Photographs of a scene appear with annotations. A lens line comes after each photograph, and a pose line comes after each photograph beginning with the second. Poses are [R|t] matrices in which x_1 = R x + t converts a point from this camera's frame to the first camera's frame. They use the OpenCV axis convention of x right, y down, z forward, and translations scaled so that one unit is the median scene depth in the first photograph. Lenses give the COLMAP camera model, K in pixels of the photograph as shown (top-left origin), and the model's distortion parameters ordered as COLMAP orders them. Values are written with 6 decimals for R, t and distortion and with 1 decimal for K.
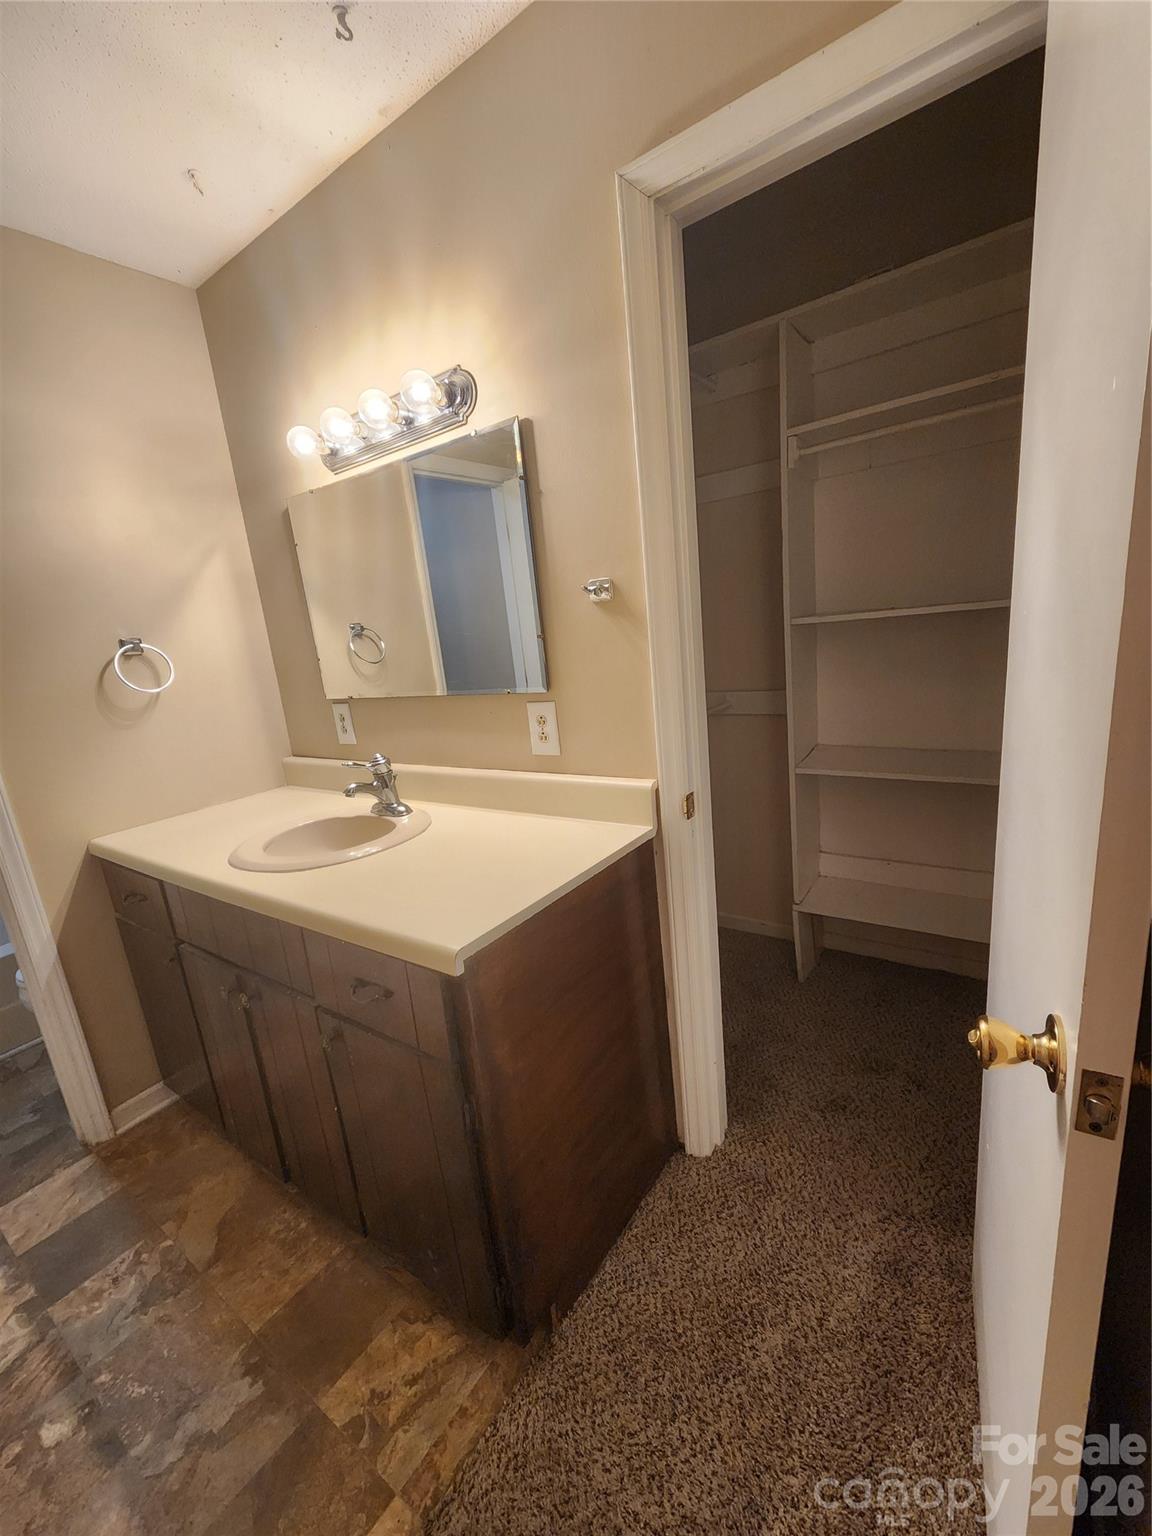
lens RADIAL K [[631.3, 0, 581.4], [0, 631.3, 767.1], [0, 0, 1]] dist [0.004538, -0.003051]
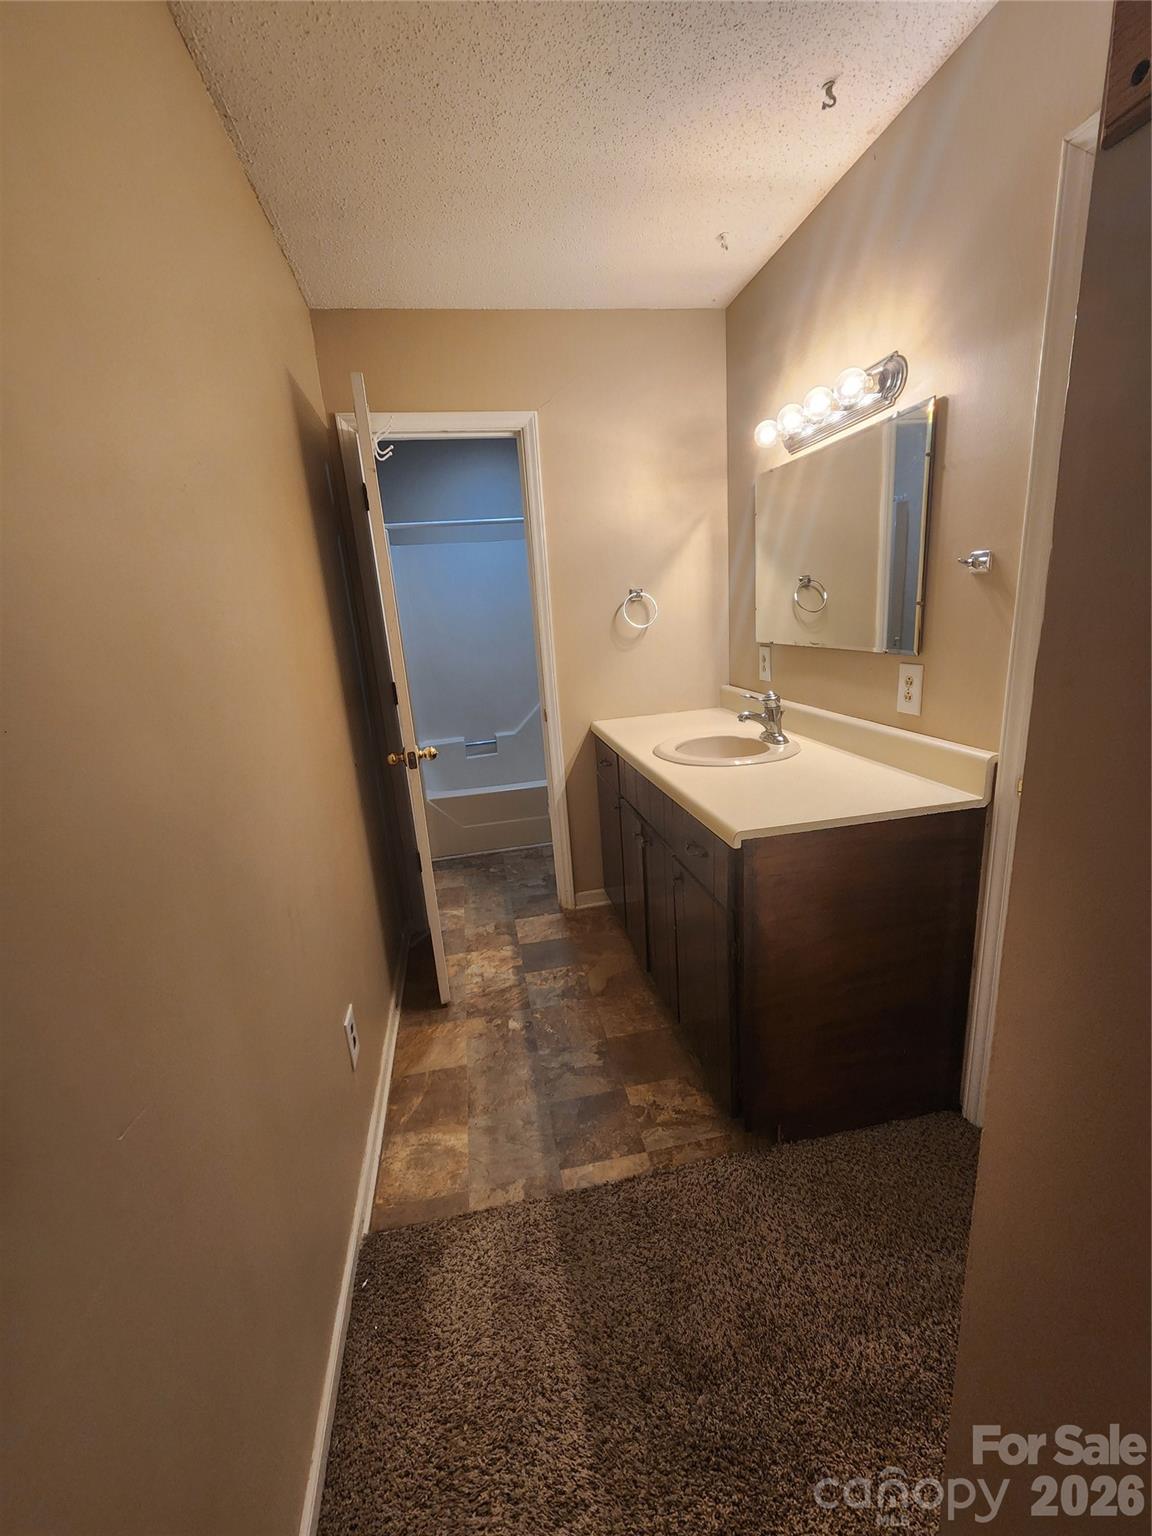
lens RADIAL K [[631.3, 0, 574.3], [0, 631.3, 756.5], [0, 0, 1]] dist [0.004538, -0.003051]
pose [[0.717707, 0.207354, -0.664756, 0.285497], [-0.151824, 0.978266, 0.141229, -0.014528], [0.679592, -0.000435, 0.733590, -0.194898]]
